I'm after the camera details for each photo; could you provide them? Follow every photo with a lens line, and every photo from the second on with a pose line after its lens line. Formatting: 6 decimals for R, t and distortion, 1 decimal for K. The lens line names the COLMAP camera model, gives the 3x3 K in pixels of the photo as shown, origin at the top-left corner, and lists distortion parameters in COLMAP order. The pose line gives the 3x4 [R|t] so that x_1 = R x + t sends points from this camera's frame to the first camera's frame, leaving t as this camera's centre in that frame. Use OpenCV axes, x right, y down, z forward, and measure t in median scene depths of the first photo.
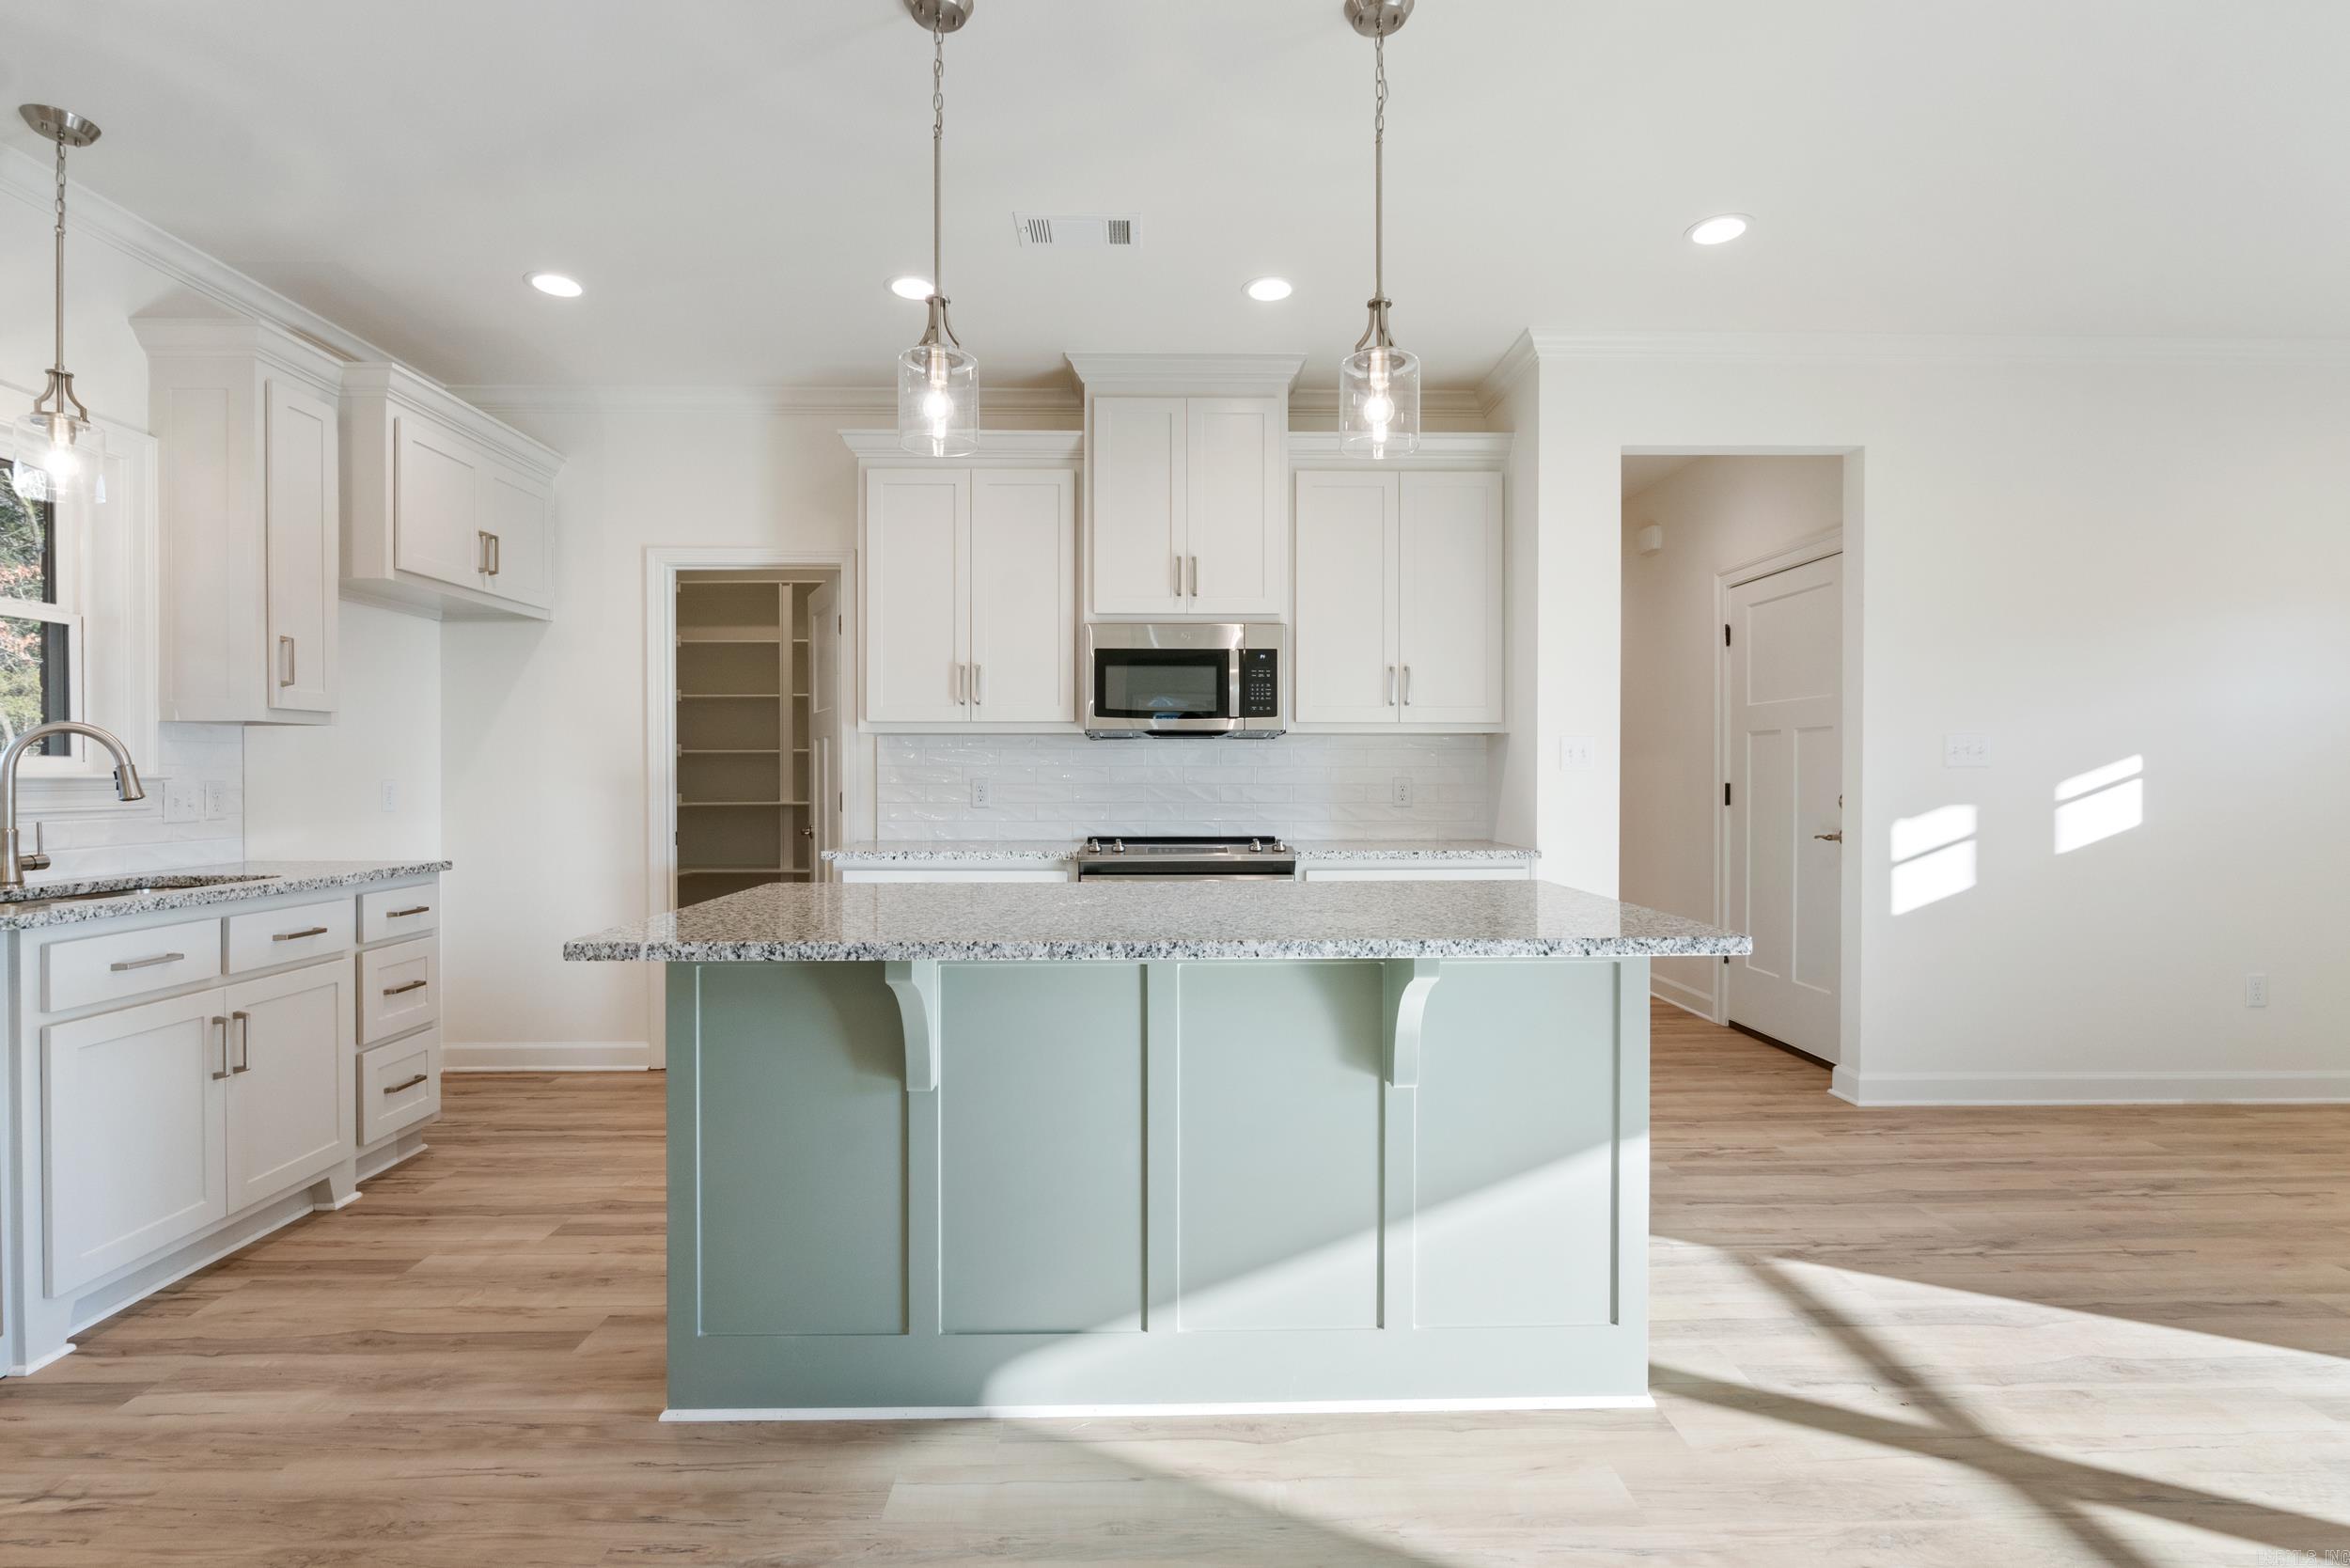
lens RADIAL K [[1100.8, 0, 1168.3], [0, 1100.8, 779.0], [0, 0, 1]] dist [-0.022589, 0.006475]
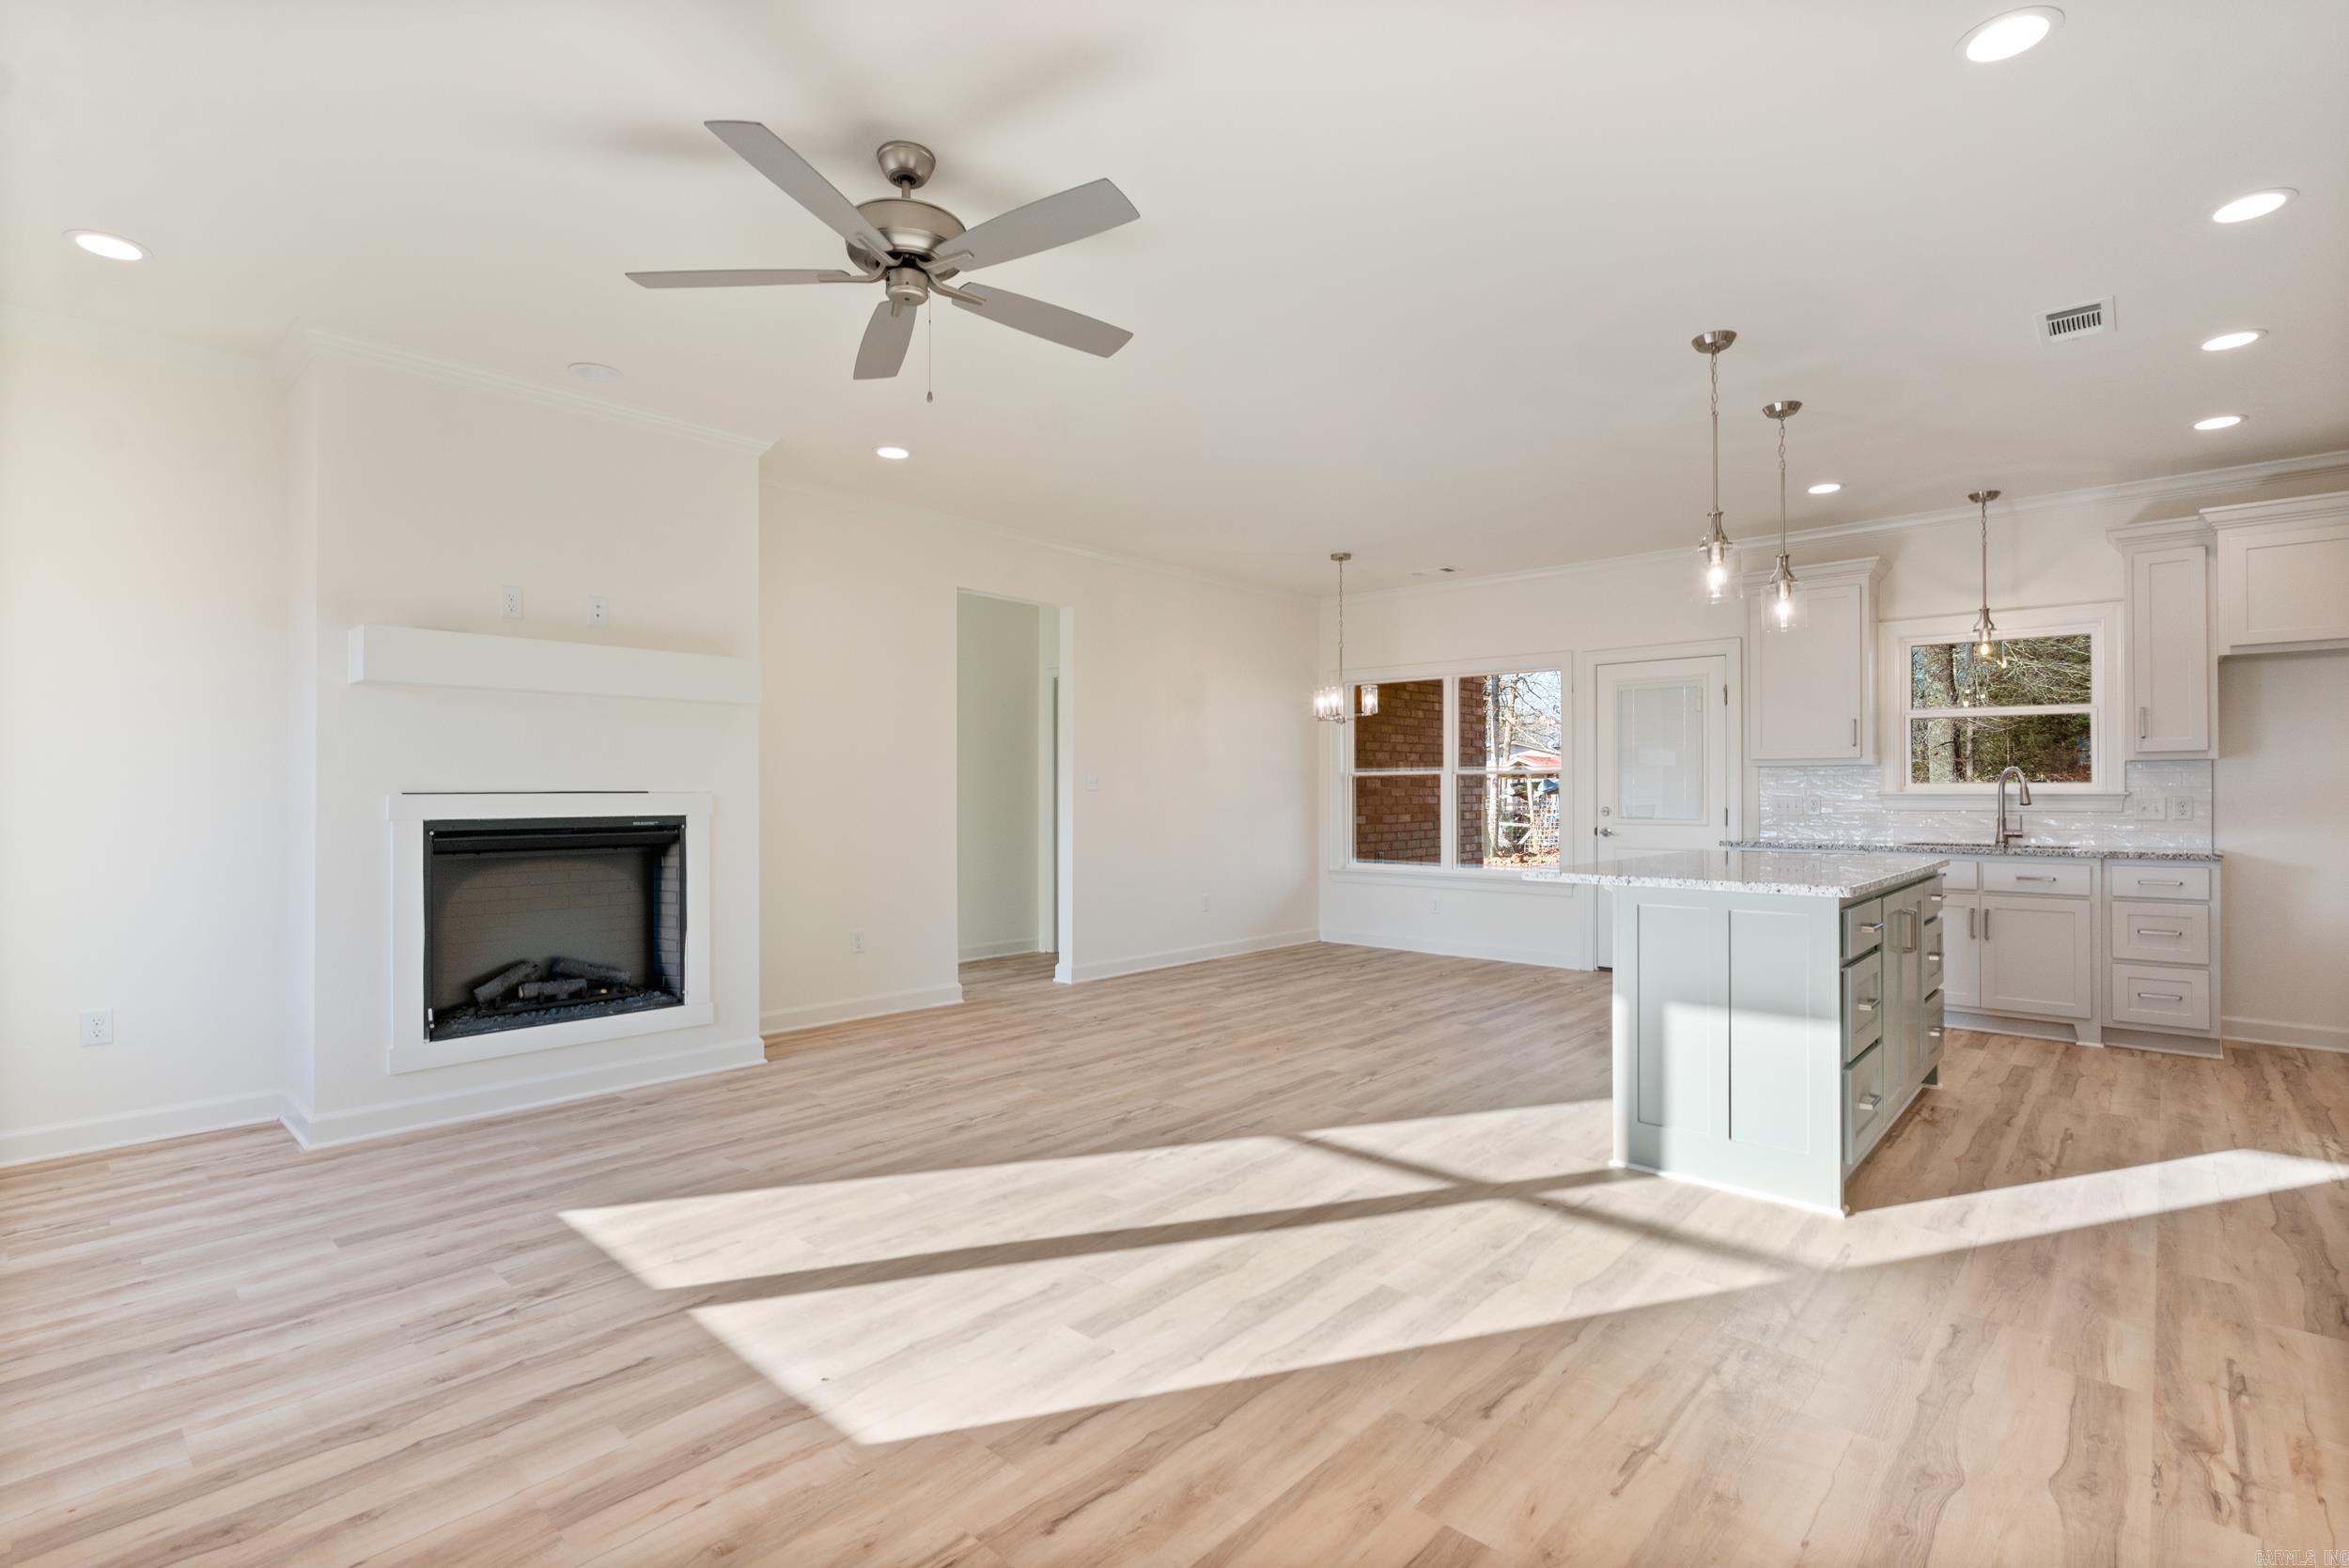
lens RADIAL K [[1074.6, 0, 1174.5], [0, 1074.6, 784.0], [0, 0, 1]] dist [-0.014578, 0.000795]
pose [[-0.685765, -0.006696, -0.727792, 1.131362], [-0.004508, 0.999978, -0.004952, -0.002457], [0.727809, -0.000115, -0.685780, 0.875356]]
